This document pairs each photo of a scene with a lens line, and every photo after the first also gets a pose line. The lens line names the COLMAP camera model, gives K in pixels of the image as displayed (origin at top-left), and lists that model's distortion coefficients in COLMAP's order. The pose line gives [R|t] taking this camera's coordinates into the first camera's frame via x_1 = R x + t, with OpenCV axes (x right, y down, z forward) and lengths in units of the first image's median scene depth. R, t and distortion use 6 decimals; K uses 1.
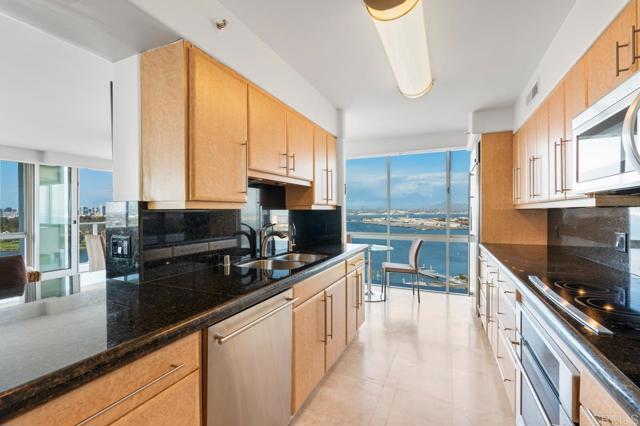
lens RADIAL K [[281.8, 0, 318.5], [0, 281.8, 212.3], [0, 0, 1]] dist [-0.003479, 0.001405]
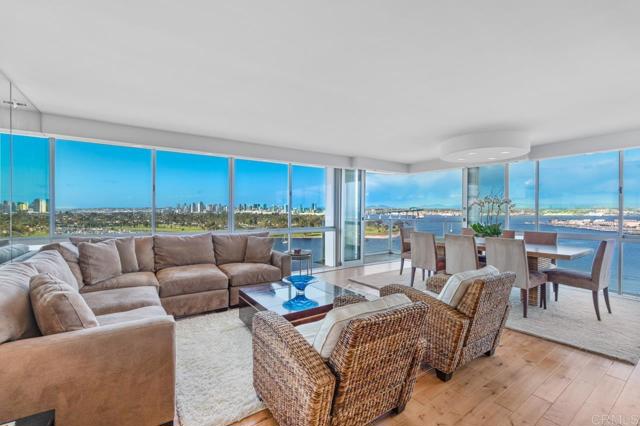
lens RADIAL K [[281.8, 0, 323.2], [0, 281.8, 211.5], [0, 0, 1]] dist [-0.003479, 0.001405]
pose [[0.860384, 0.010021, -0.509548, -0.716413], [-0.008588, 0.999950, 0.005165, 0.002587], [0.509574, -0.000068, 0.860427, -0.088345]]
